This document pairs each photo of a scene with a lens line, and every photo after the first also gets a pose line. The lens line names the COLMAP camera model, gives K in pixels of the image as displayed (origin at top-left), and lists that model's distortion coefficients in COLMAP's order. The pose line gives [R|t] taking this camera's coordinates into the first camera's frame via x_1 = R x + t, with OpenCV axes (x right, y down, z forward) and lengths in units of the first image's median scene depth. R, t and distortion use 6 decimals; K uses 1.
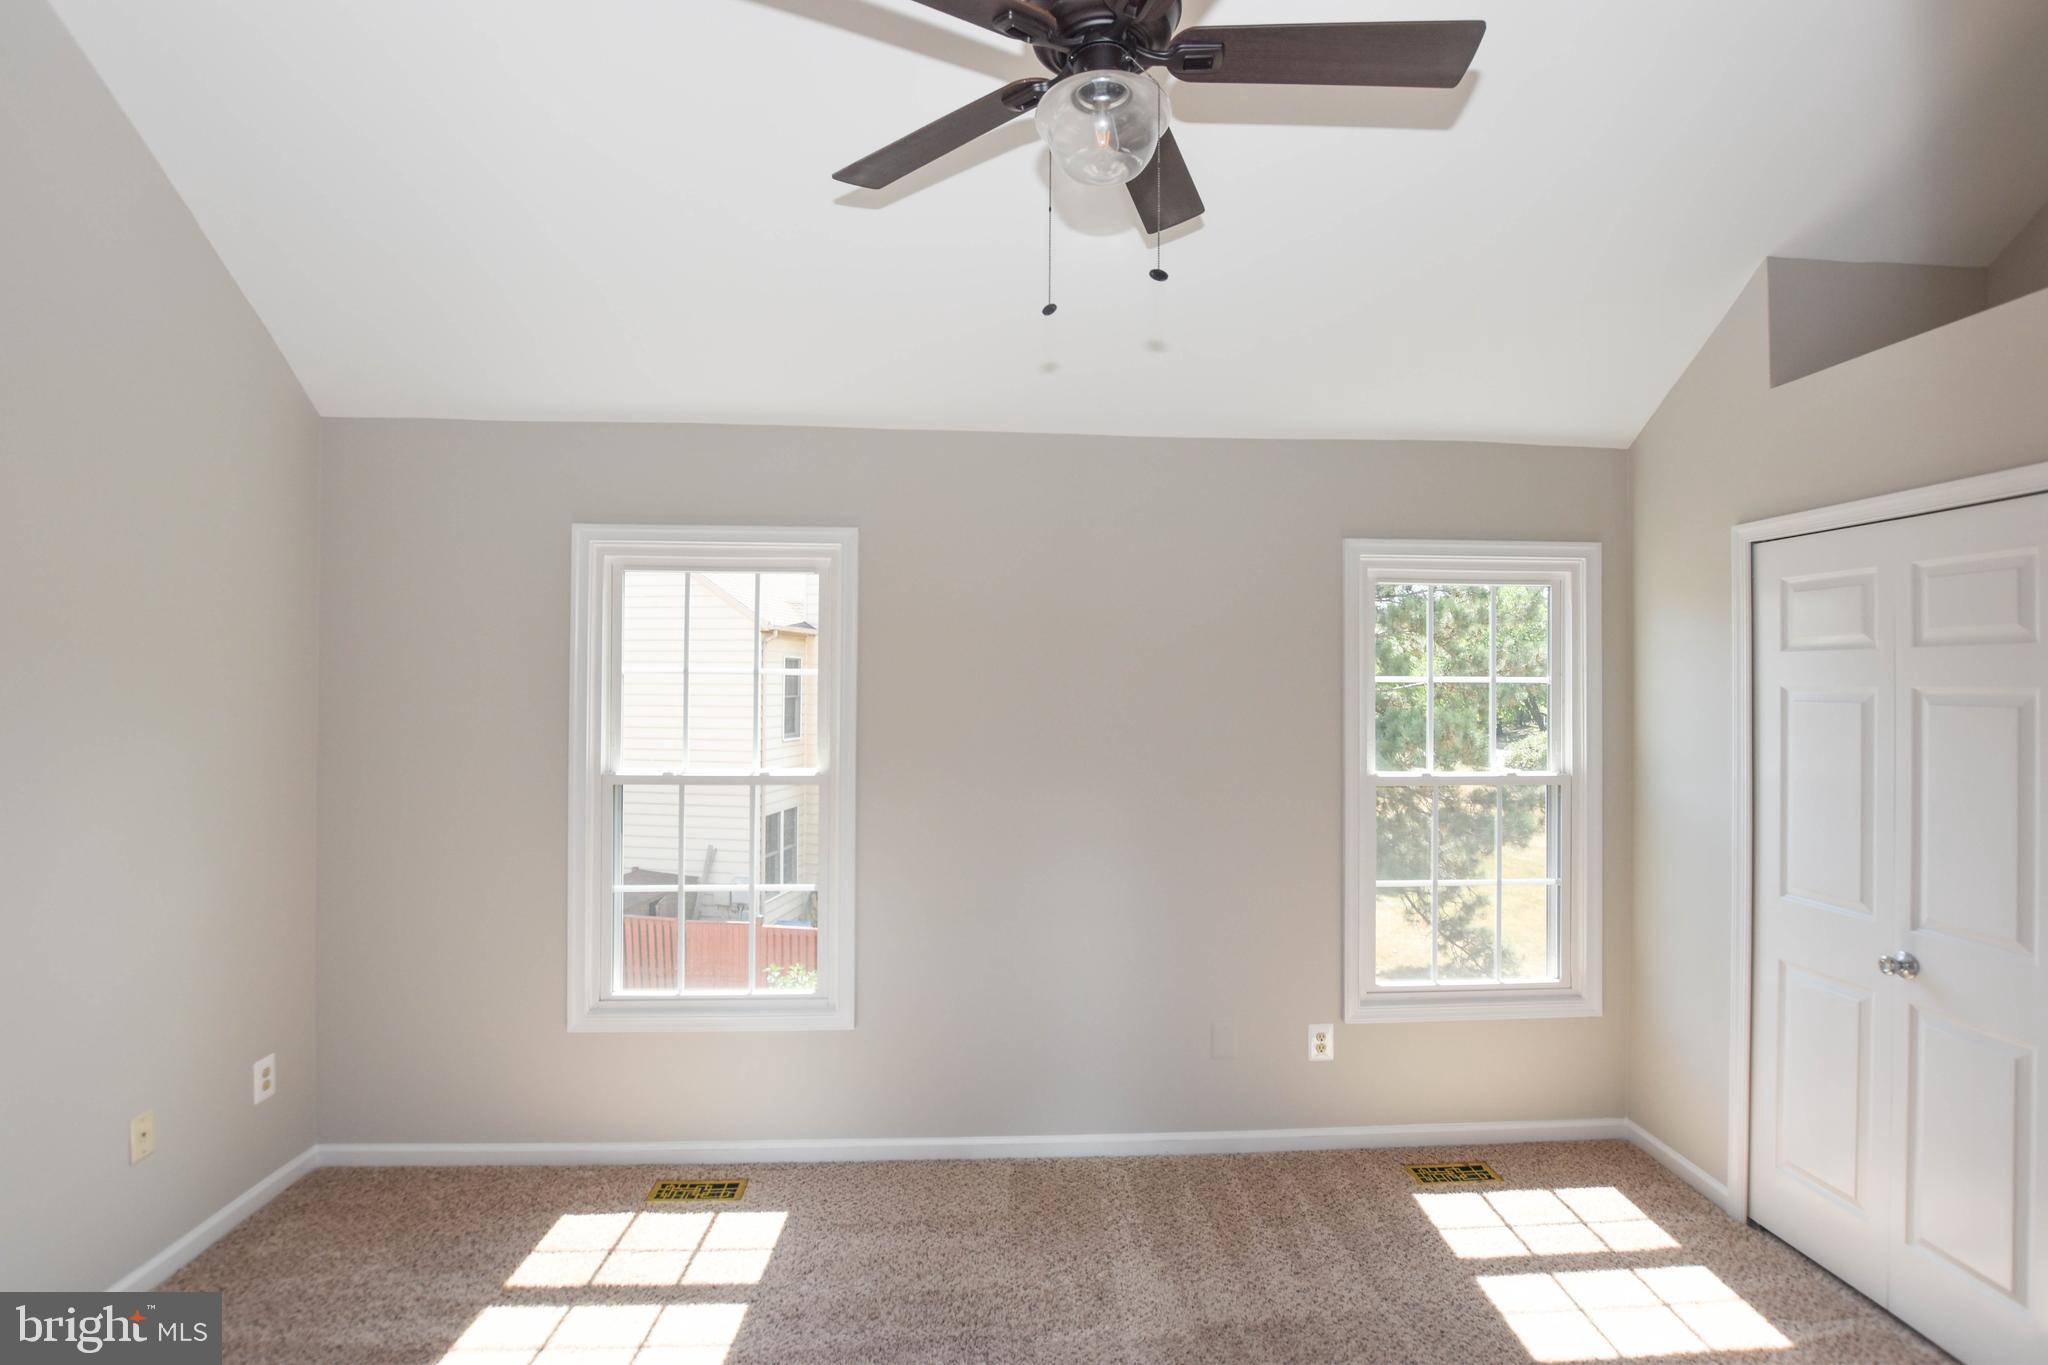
lens RADIAL K [[966.2, 0, 1027.4], [0, 966.2, 676.2], [0, 0, 1]] dist [-0.040827, 0.007563]
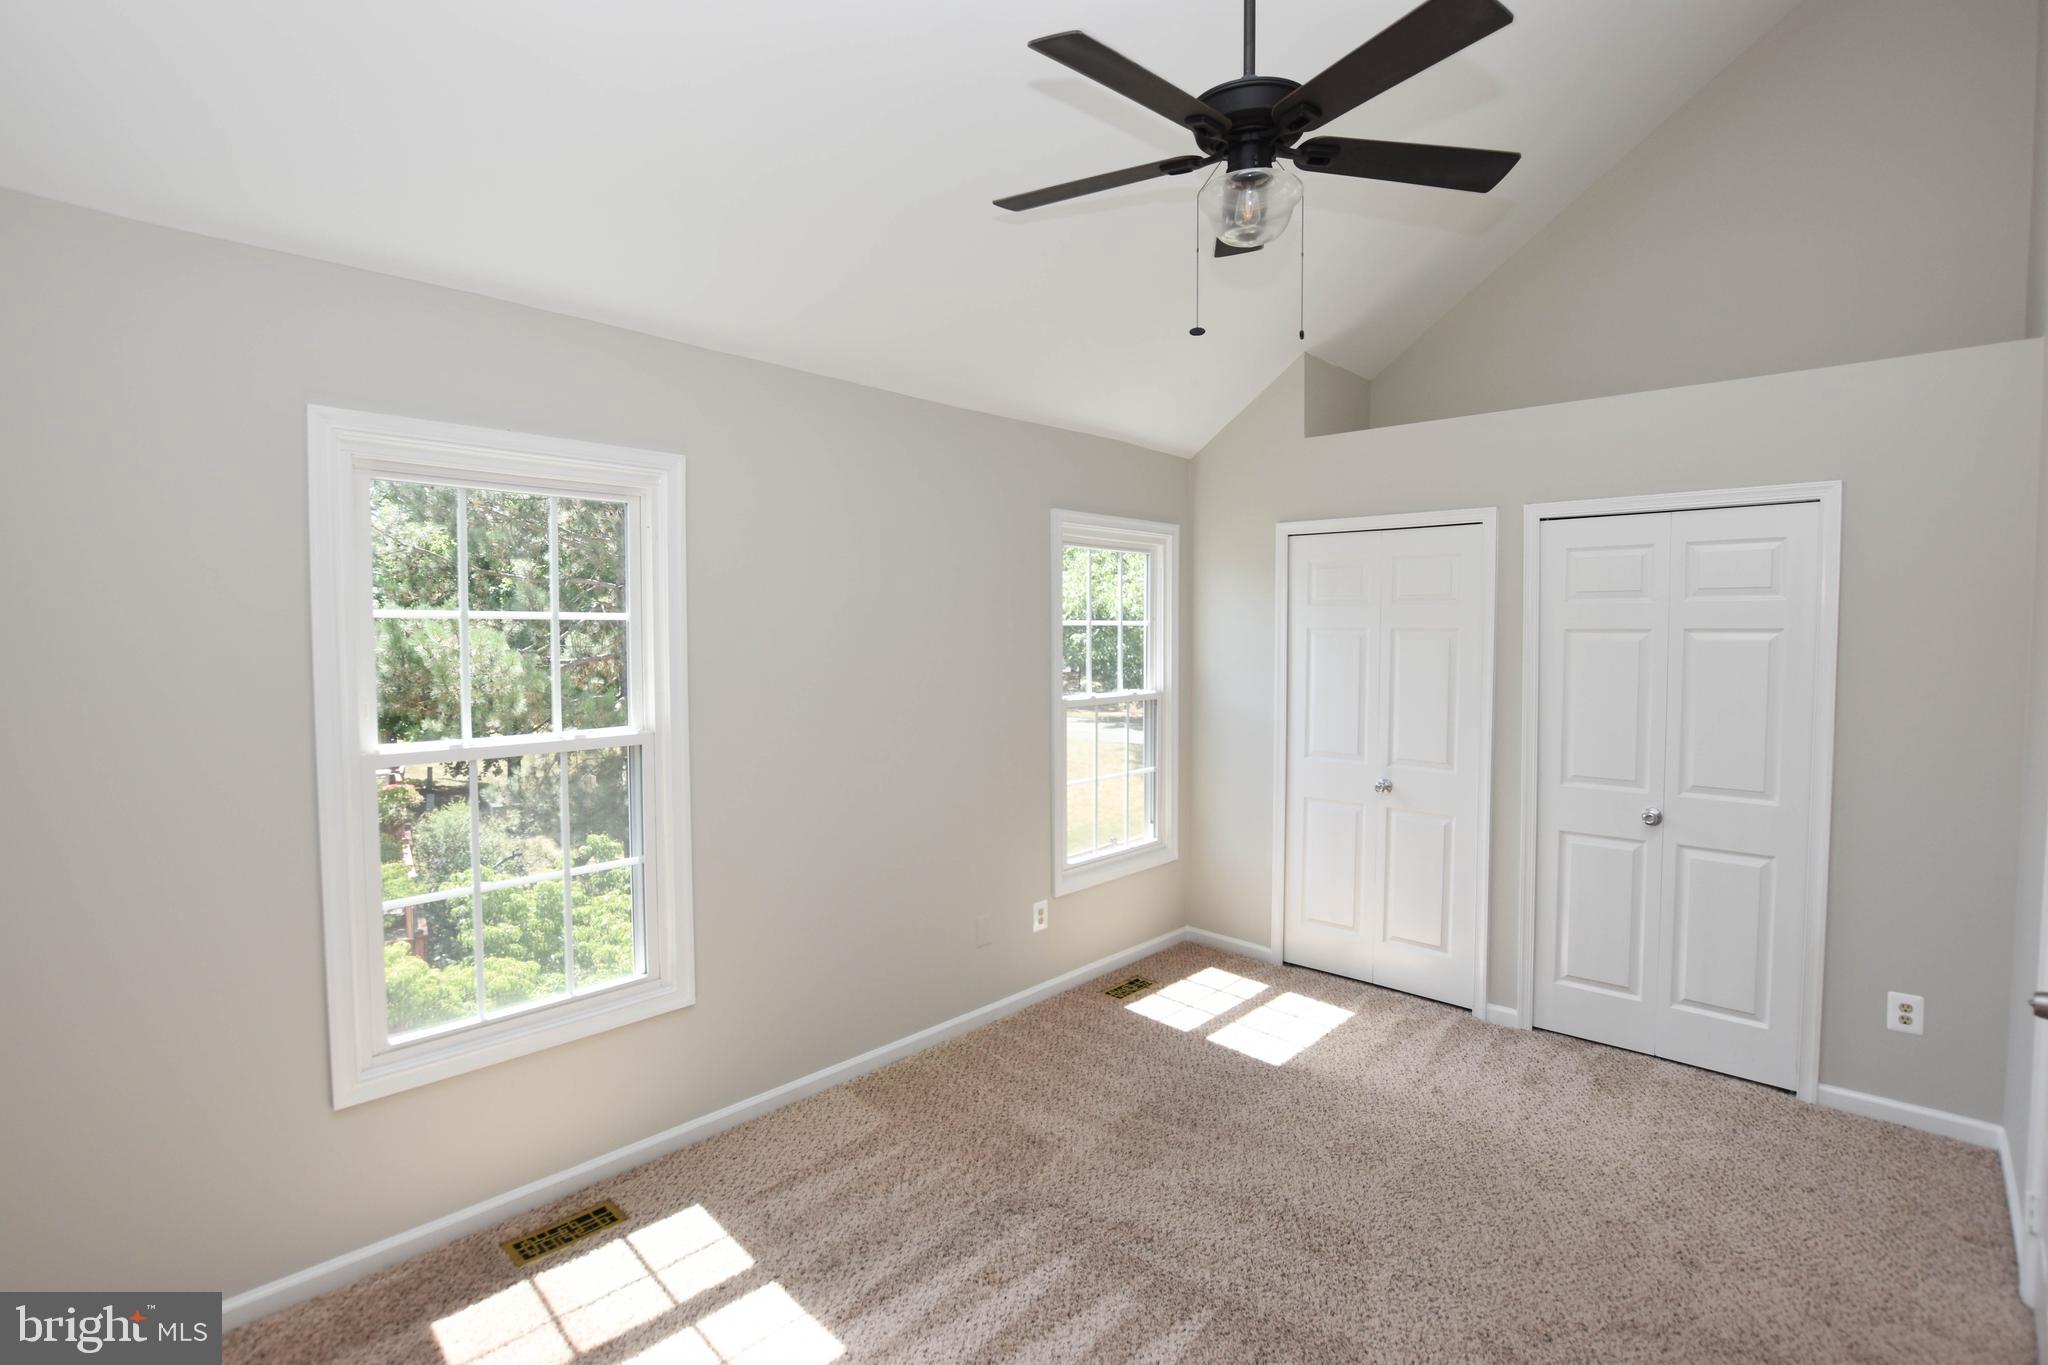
lens RADIAL K [[980.7, 0, 1024.0], [0, 980.7, 682.5], [0, 0, 1]] dist [-0.037882, -0.000068]
pose [[0.715484, -0.042370, 0.697344, -0.633308], [-0.004366, 0.997869, 0.065108, -0.002548], [-0.698616, -0.049628, 0.713774, 0.133607]]
